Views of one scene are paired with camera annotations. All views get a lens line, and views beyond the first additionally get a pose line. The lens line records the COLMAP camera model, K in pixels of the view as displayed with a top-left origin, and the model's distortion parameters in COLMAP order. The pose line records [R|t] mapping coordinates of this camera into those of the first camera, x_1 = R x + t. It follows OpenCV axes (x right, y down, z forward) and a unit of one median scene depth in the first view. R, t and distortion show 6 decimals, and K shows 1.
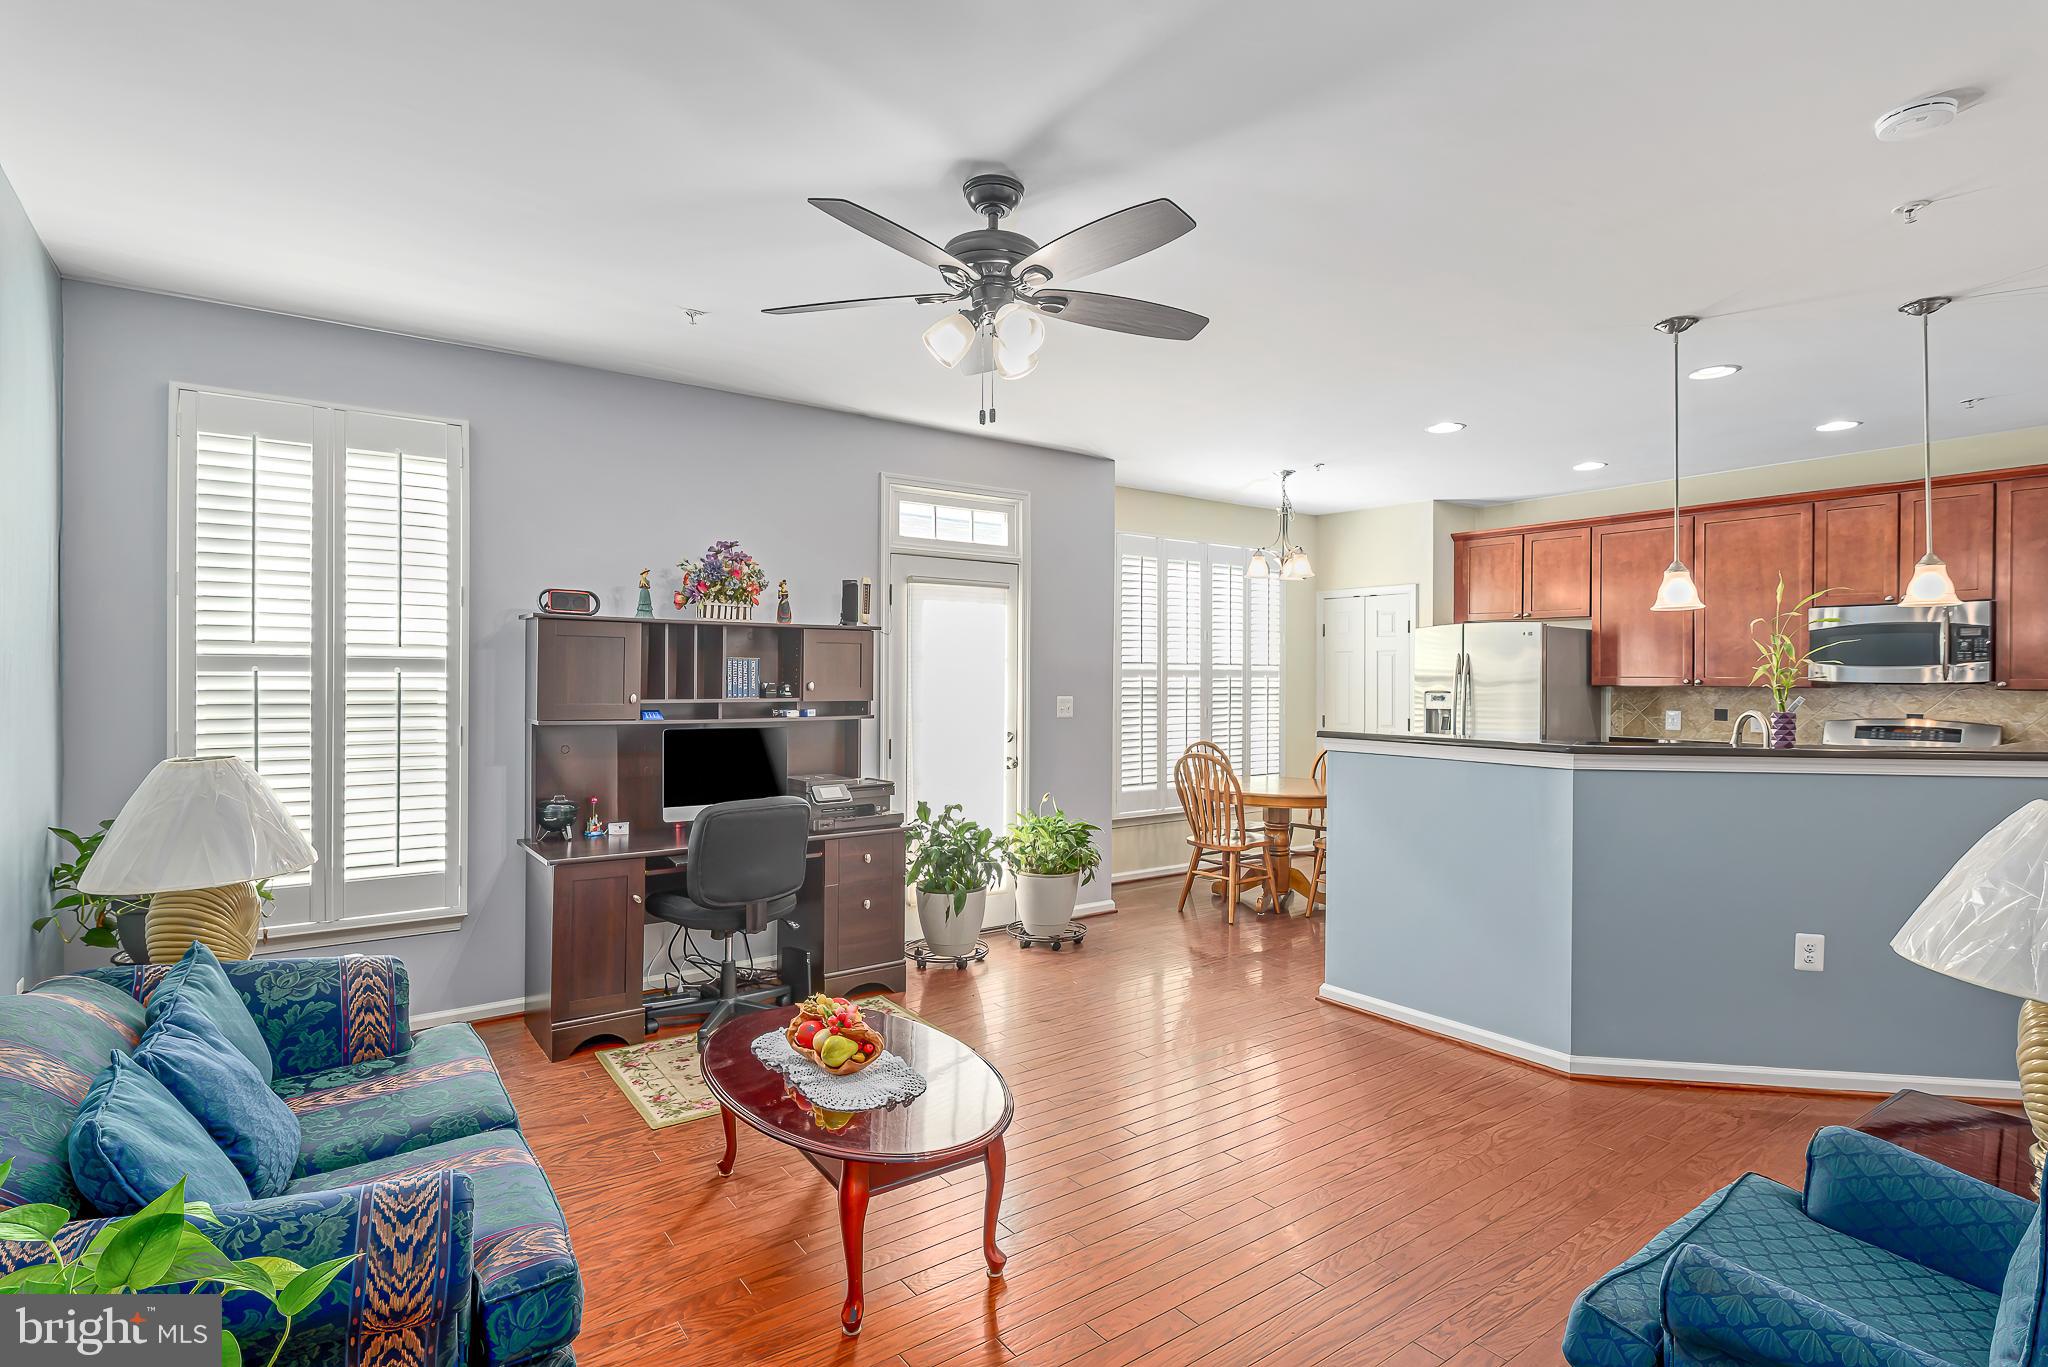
lens RADIAL K [[1003.7, 0, 1020.5], [0, 1003.7, 687.1], [0, 0, 1]] dist [-0.011571, 0.000201]
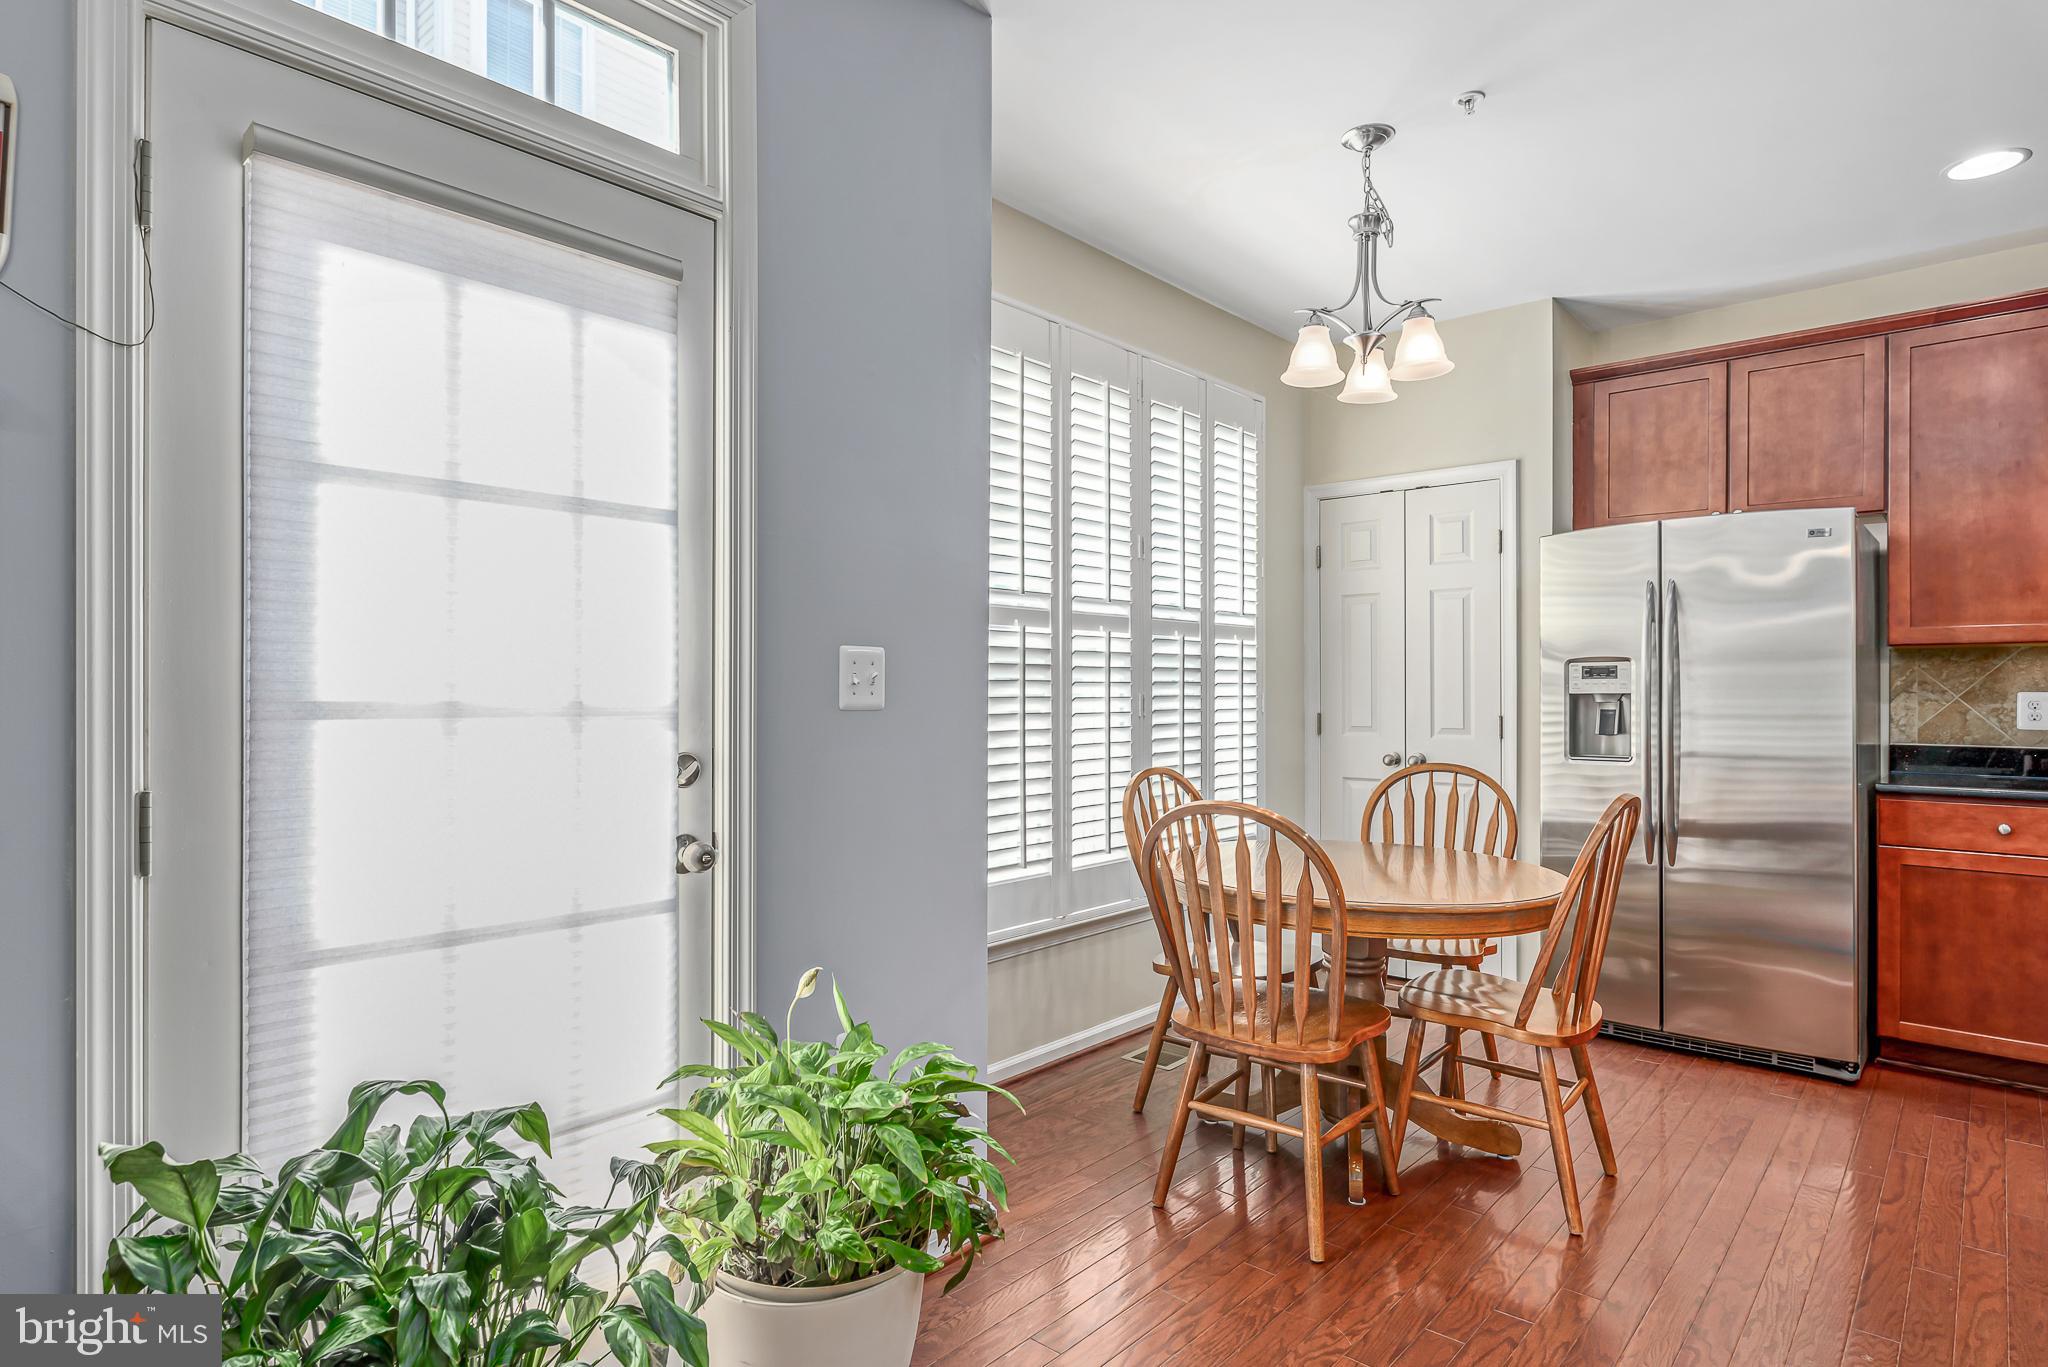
lens RADIAL K [[1108.4, 0, 1016.0], [0, 1108.4, 688.6], [0, 0, 1]] dist [-0.001472, -0.000550]
pose [[0.976041, -0.003536, 0.217558, 0.011744], [0.005937, 0.999928, -0.010384, 0.024390], [-0.217506, 0.011426, 0.975992, 0.545477]]
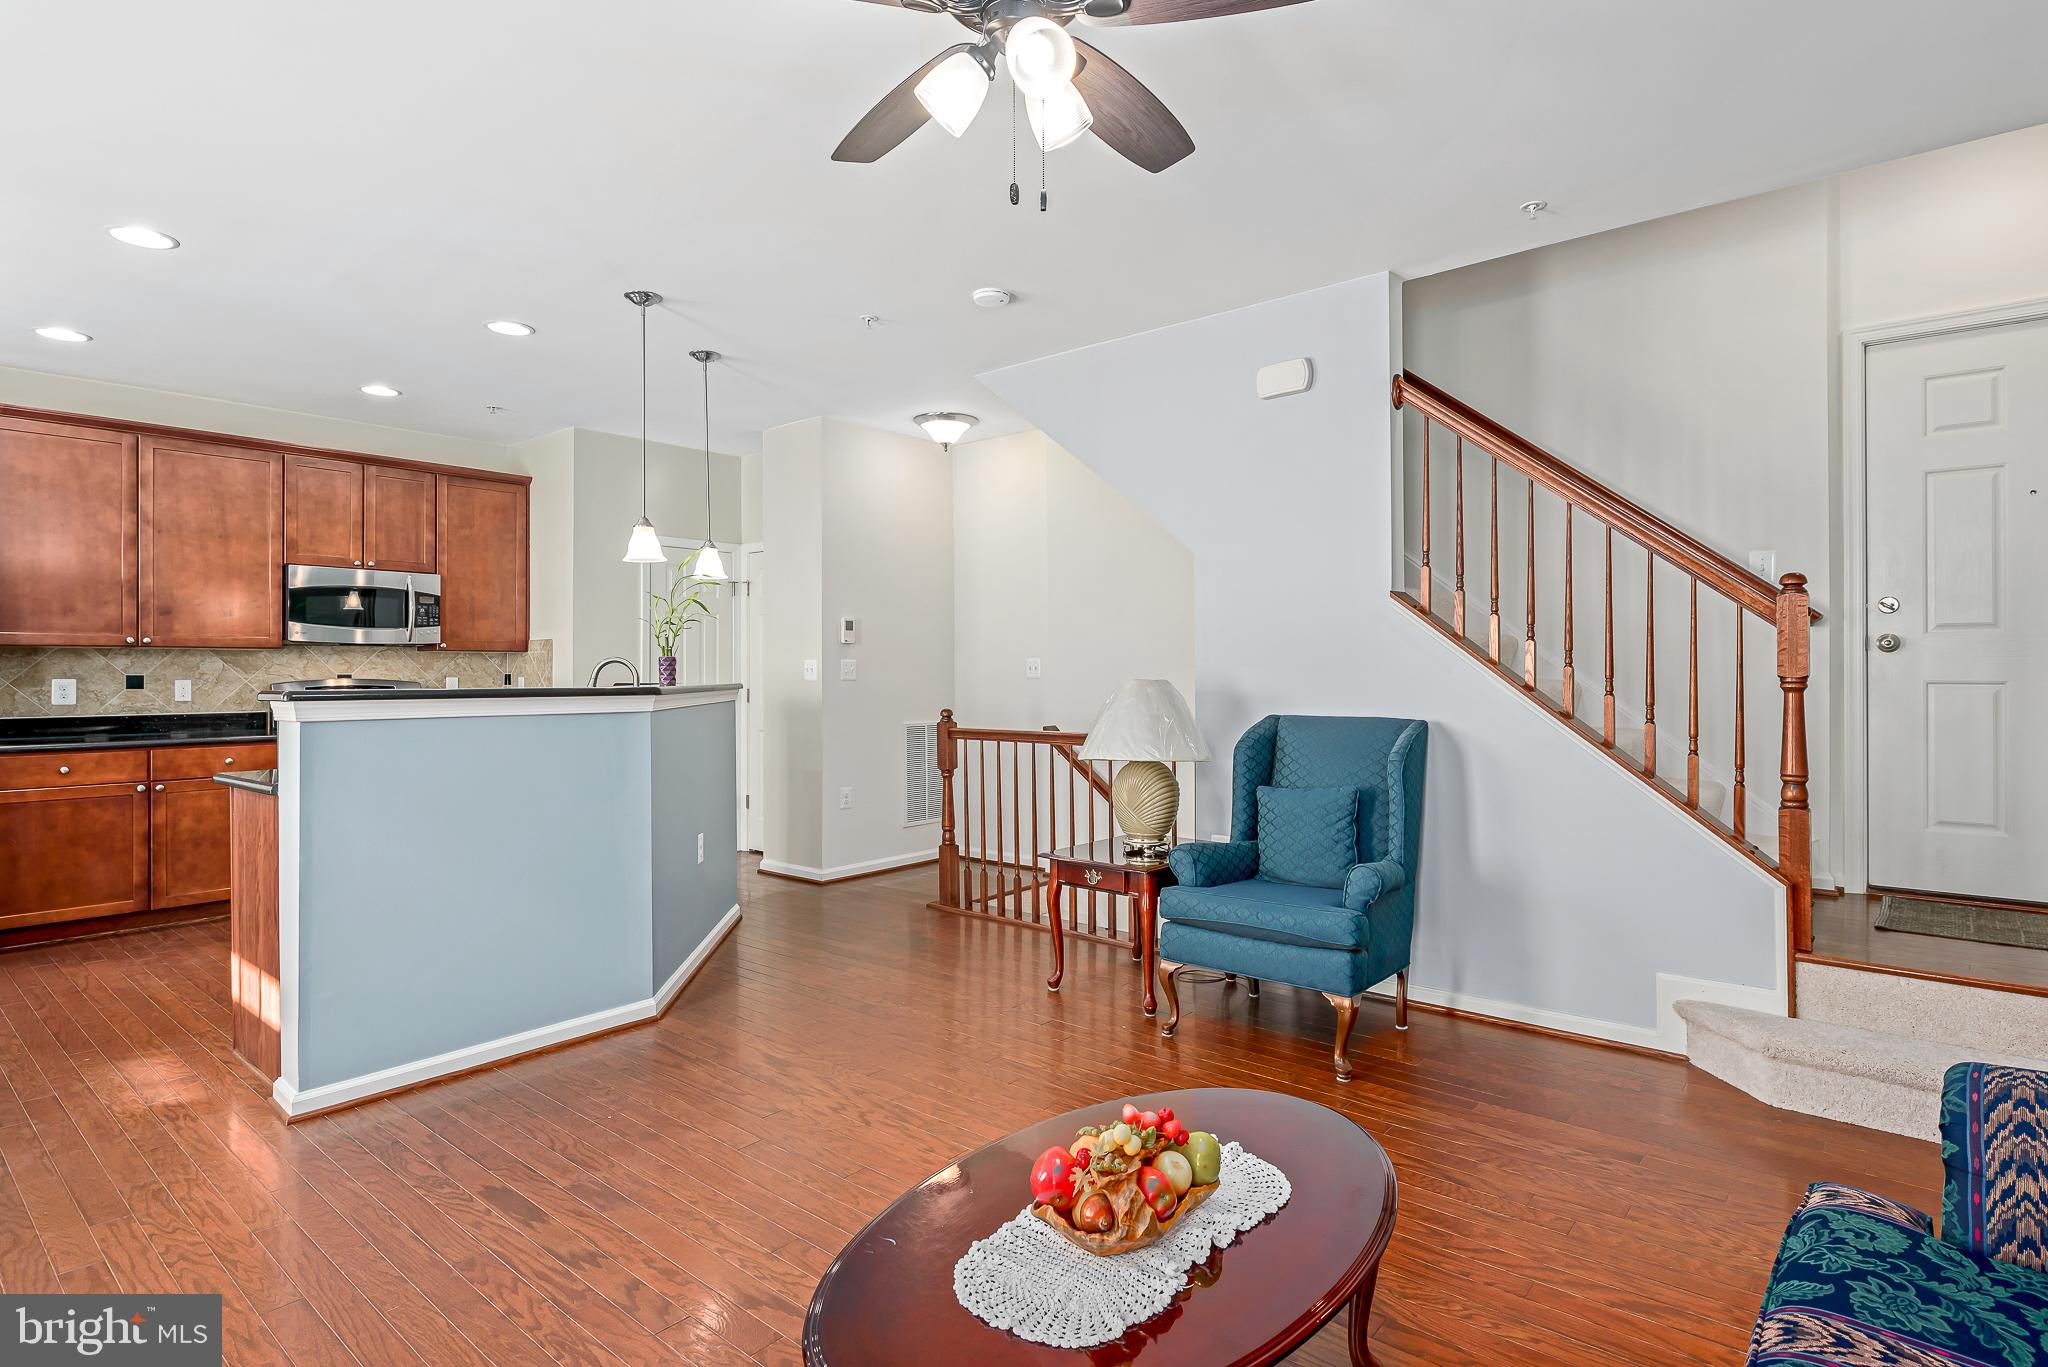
lens RADIAL K [[1042.4, 0, 1027.4], [0, 1042.4, 669.4], [0, 0, 1]] dist [0.001442, 0.001098]
pose [[-0.241286, -0.002829, 0.970450, -0.295813], [0.010517, 0.999929, 0.005530, 0.019480], [-0.970397, 0.011540, -0.241239, 0.469659]]
